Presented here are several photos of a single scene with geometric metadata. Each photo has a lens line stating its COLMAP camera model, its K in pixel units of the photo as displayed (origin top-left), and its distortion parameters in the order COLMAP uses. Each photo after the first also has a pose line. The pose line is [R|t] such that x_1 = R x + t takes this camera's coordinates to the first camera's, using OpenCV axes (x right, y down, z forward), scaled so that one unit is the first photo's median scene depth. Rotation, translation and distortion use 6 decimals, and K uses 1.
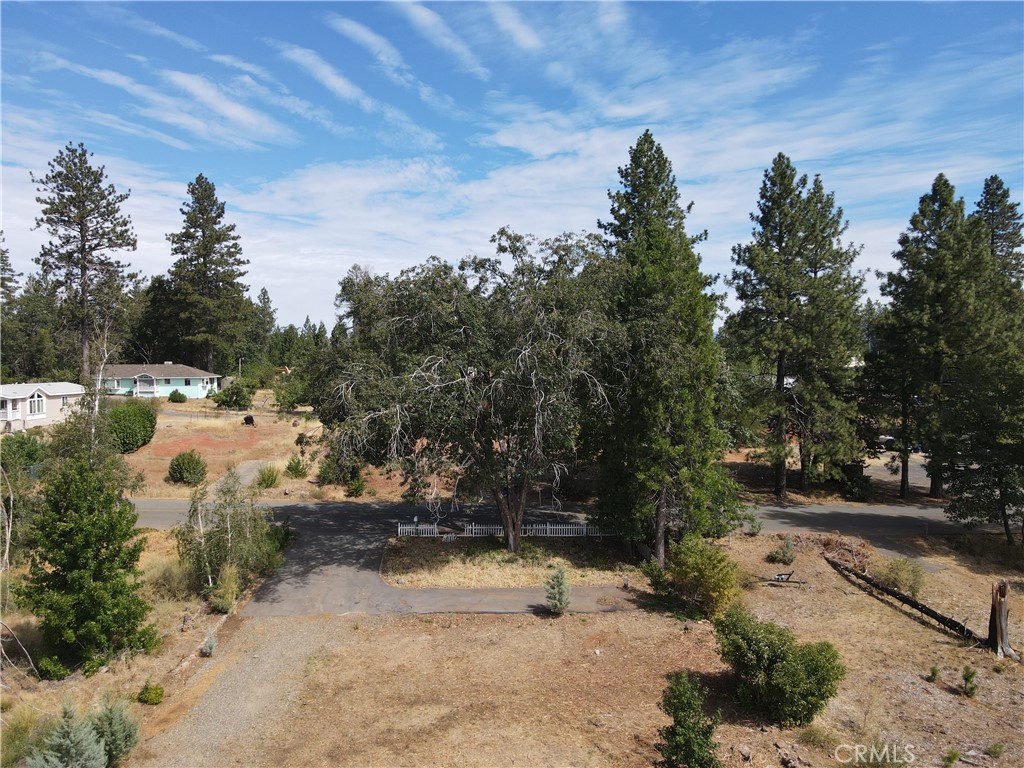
lens RADIAL K [[749.8, 0, 498.9], [0, 749.8, 361.5], [0, 0, 1]] dist [0.009277, 0.008489]
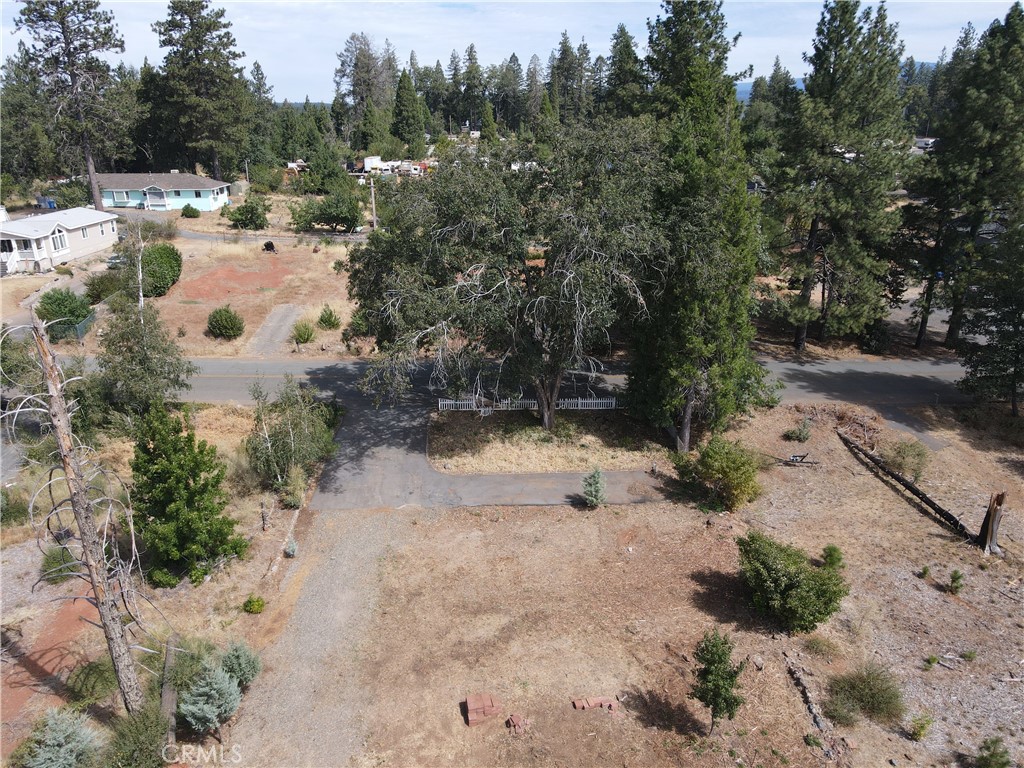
lens RADIAL K [[749.8, 0, 501.2], [0, 749.8, 378.2], [0, 0, 1]] dist [0.009277, 0.008489]
pose [[0.999934, -0.003620, -0.010912, -0.035457], [0.006797, 0.951644, 0.307127, -0.146604], [0.009272, -0.307180, 0.951606, -0.002400]]
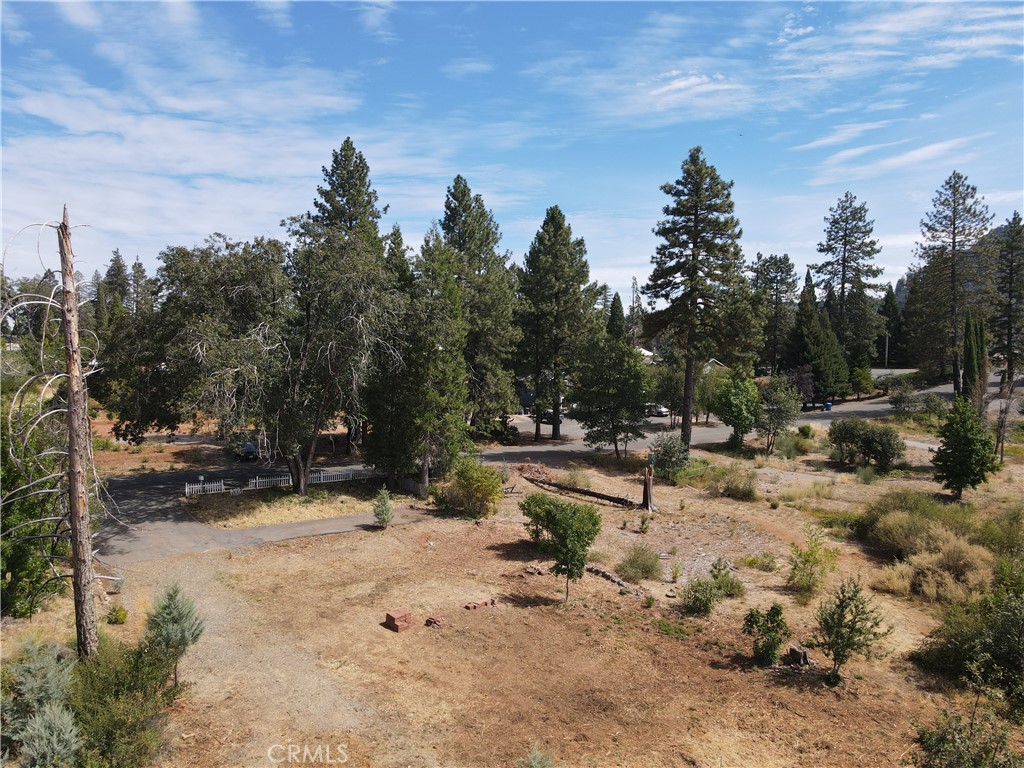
lens RADIAL K [[749.8, 0, 515.0], [0, 749.8, 356.8], [0, 0, 1]] dist [0.009277, 0.008489]
pose [[0.831637, -0.007493, 0.555269, -0.348617], [0.014709, 0.999855, -0.008537, 0.055264], [-0.555124, 0.015267, 0.831627, -0.141627]]
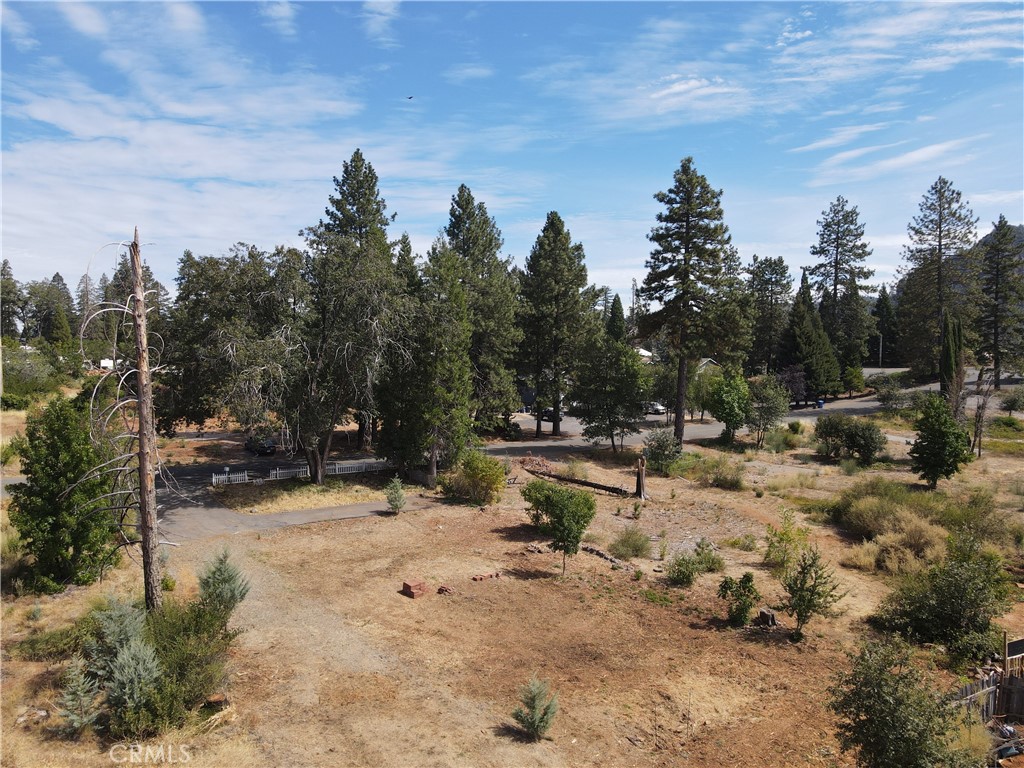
lens RADIAL K [[749.8, 0, 513.4], [0, 749.8, 353.4], [0, 0, 1]] dist [0.009277, 0.008489]
pose [[0.834348, -0.006618, 0.551198, -0.397378], [0.017695, 0.999734, -0.014782, 0.059264], [-0.550954, 0.022087, 0.834243, -0.215685]]
